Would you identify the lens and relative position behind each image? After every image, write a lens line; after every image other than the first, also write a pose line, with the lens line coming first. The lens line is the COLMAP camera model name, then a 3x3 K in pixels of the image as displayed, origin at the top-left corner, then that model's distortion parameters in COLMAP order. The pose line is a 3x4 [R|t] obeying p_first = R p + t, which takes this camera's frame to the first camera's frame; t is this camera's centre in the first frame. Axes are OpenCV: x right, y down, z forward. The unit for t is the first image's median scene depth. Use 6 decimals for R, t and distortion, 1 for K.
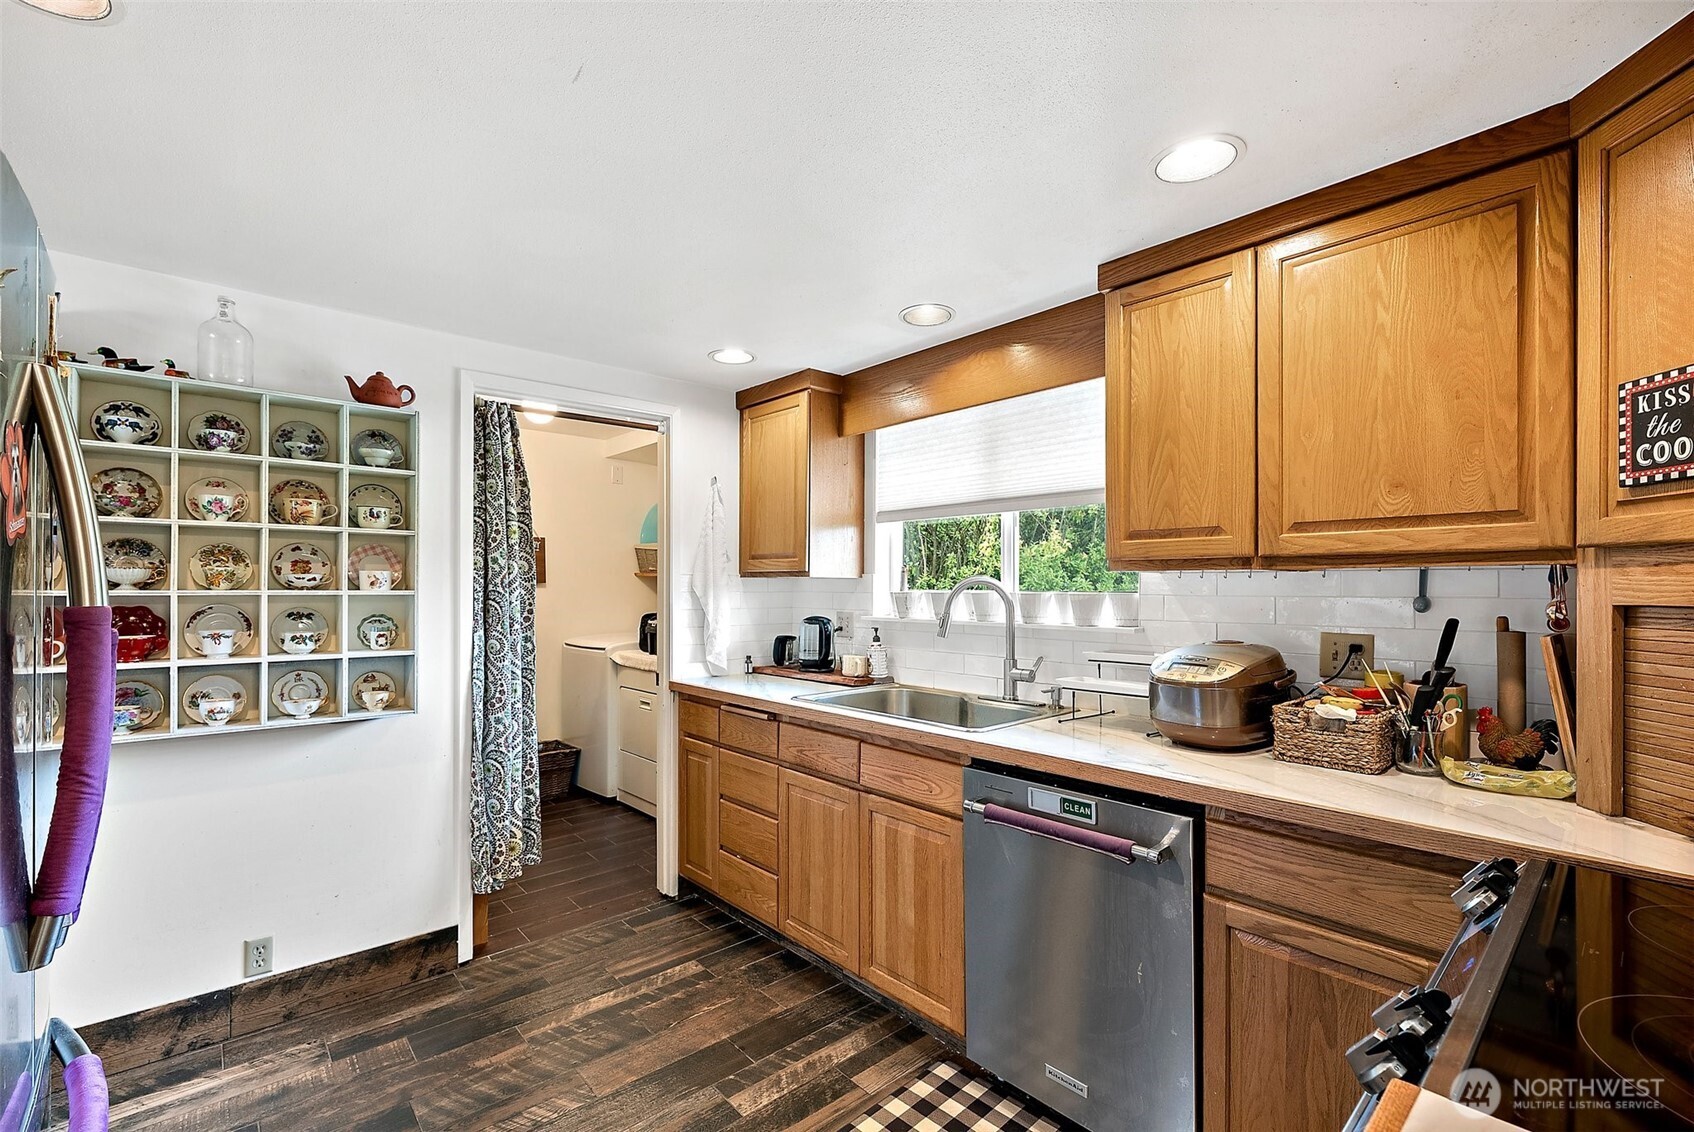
lens RADIAL K [[731.9, 0, 843.5], [0, 731.9, 579.5], [0, 0, 1]] dist [-0.003047, -0.000321]
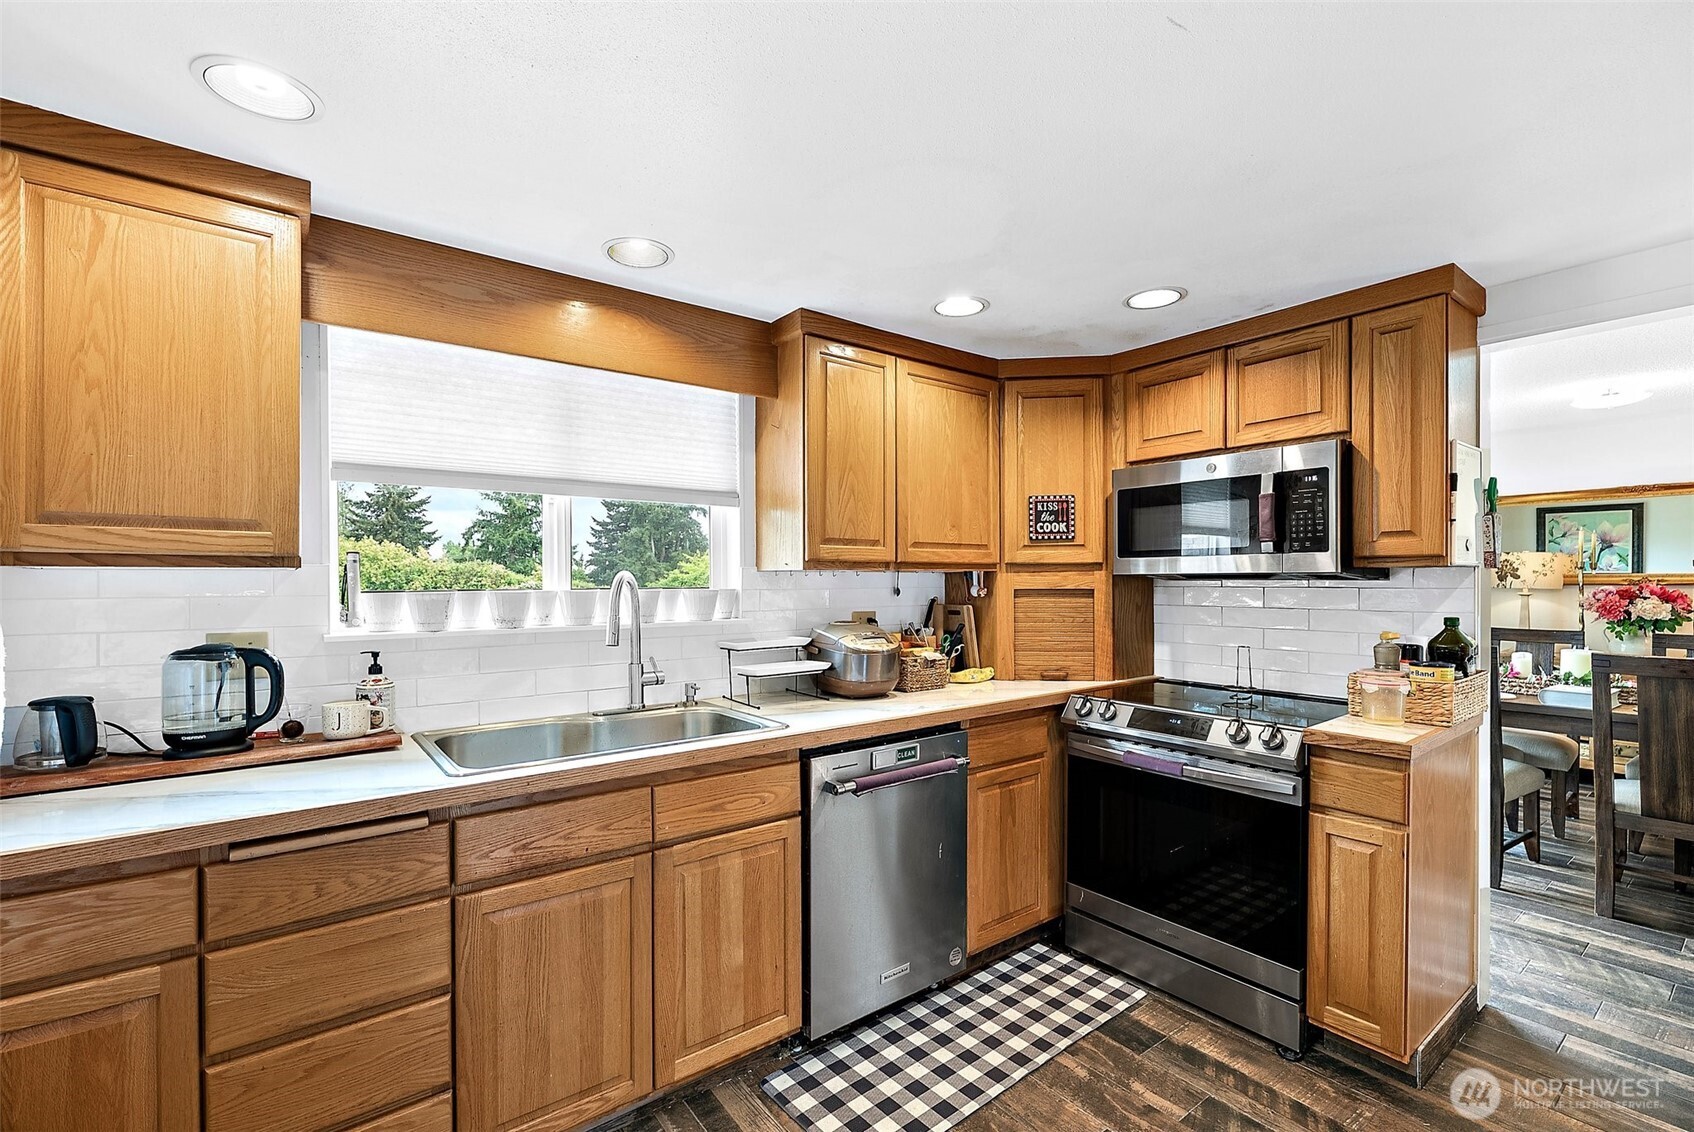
lens RADIAL K [[731.9, 0, 848.9], [0, 731.9, 582.6], [0, 0, 1]] dist [-0.003047, -0.000321]
pose [[0.084837, -0.002279, 0.996392, -0.848404], [-0.004437, 0.999987, 0.002665, 0.006536], [-0.996385, -0.004647, 0.084825, 0.861757]]
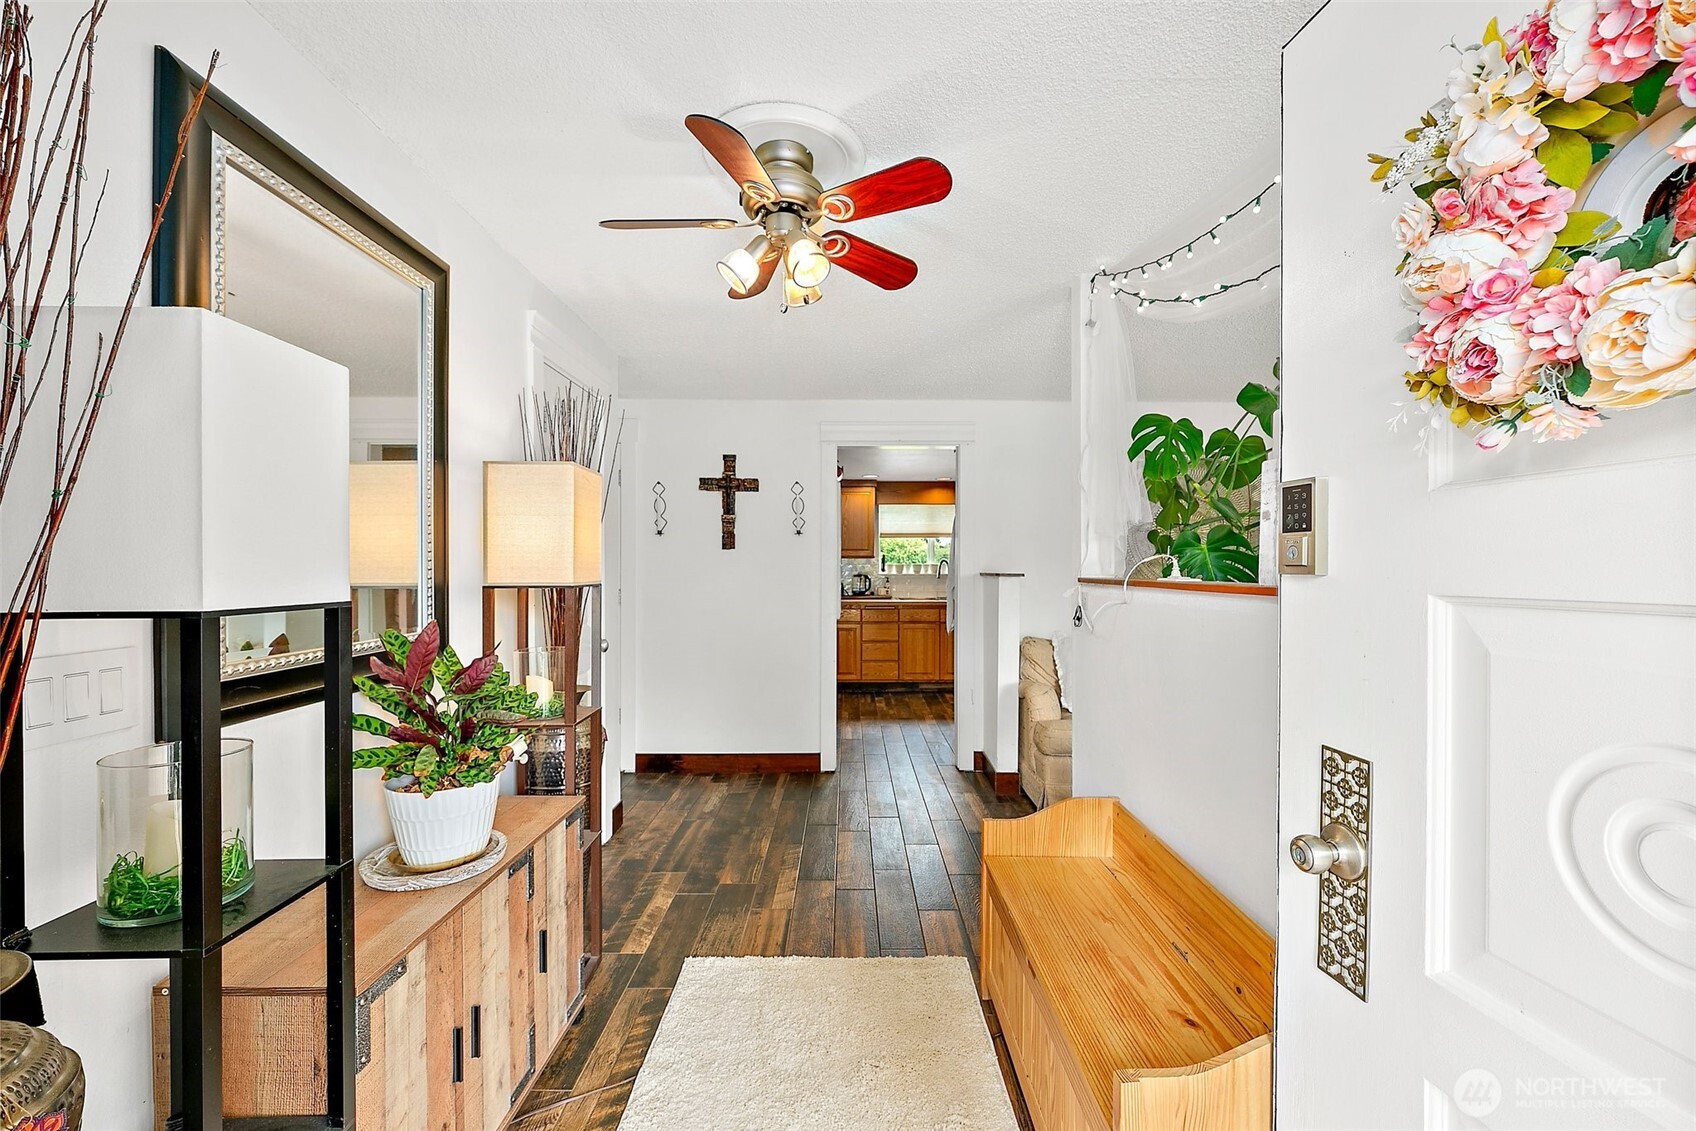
lens RADIAL K [[694.4, 0, 849.9], [0, 694.4, 568.4], [0, 0, 1]] dist [0.000902, -0.000611]
pose [[0.674826, 0.002230, 0.737974, -2.975973], [-0.016158, 0.999800, 0.011754, 0.009388], [-0.737800, -0.019856, 0.674727, -0.917776]]
